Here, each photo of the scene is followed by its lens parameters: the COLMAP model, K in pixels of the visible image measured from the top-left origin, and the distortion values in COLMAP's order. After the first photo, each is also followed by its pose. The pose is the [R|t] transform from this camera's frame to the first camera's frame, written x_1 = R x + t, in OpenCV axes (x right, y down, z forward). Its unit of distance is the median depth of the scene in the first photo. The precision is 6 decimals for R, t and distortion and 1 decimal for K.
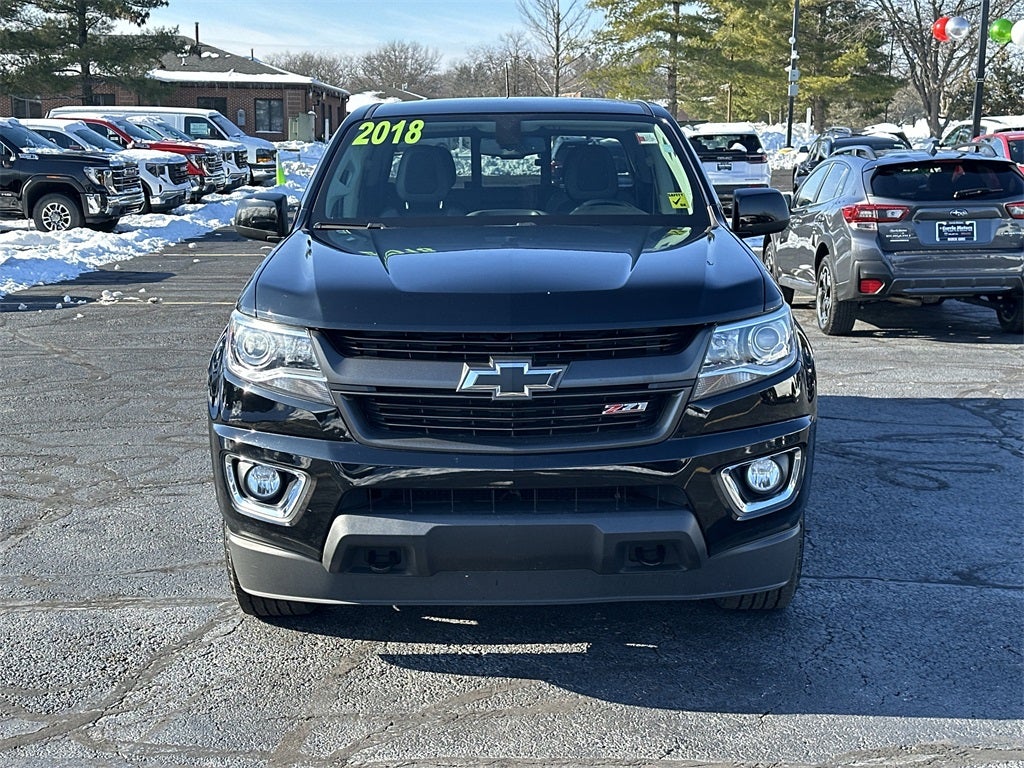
lens RADIAL K [[1426.3, 0, 512.0], [0, 1426.3, 384.0], [0, 0, 1]] dist [0.035791, 0.419755]
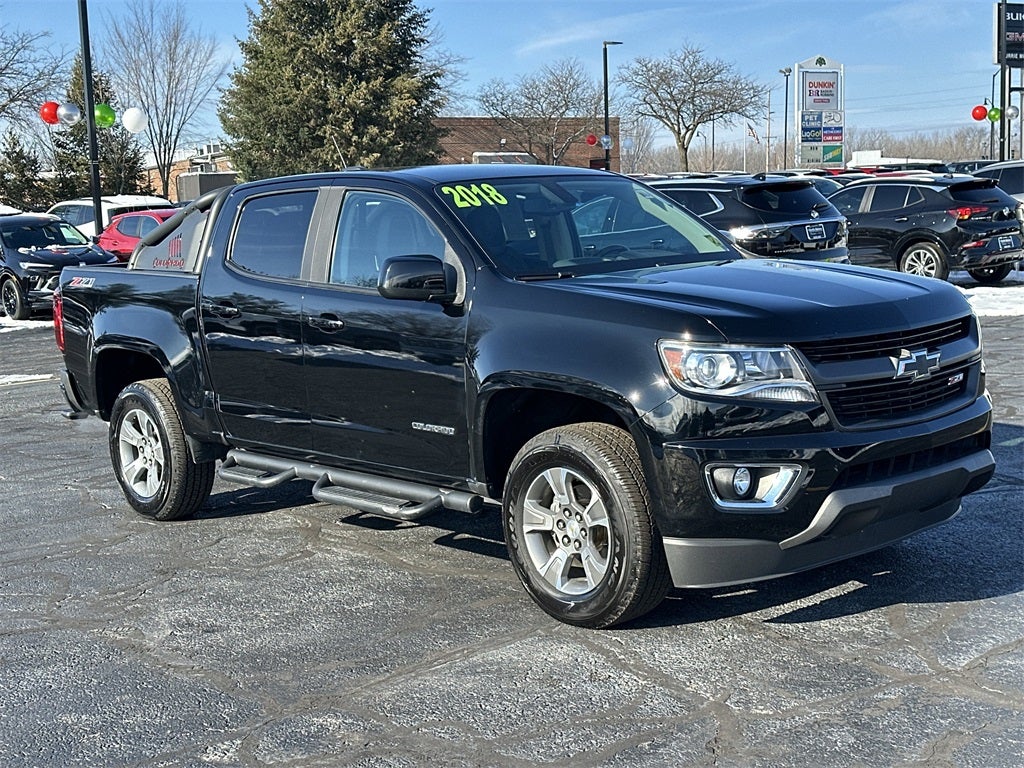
lens RADIAL K [[1426.3, 0, 512.0], [0, 1426.3, 384.0], [0, 0, 1]] dist [0.035791, 0.419755]
pose [[0.756154, -0.112358, 0.644676, -0.789561], [0.149279, 0.988791, -0.002760, -0.026372], [-0.637140, 0.098323, 0.764451, 0.164724]]
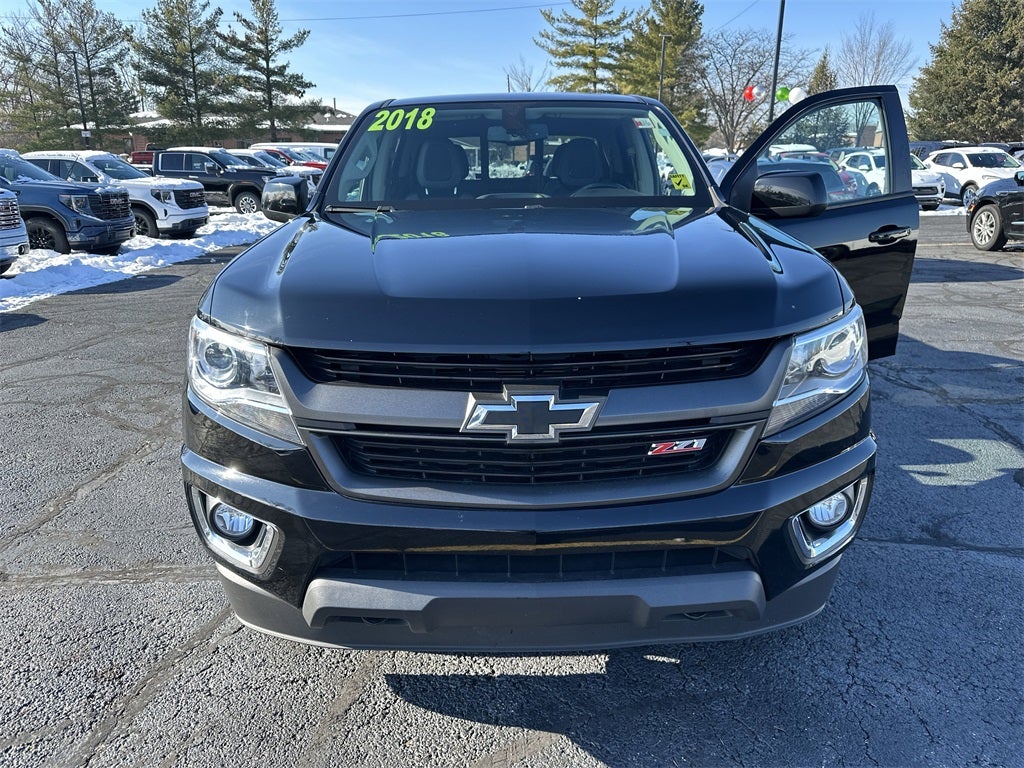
lens RADIAL K [[716.9, 0, 503.3], [0, 716.9, 388.2], [0, 0, 1]] dist [0.030816, -0.025362]
pose [[0.999982, -0.005476, -0.002393, -0.010282], [0.005747, 0.990994, 0.133784, -0.047935], [0.001639, -0.133796, 0.991008, 0.438165]]
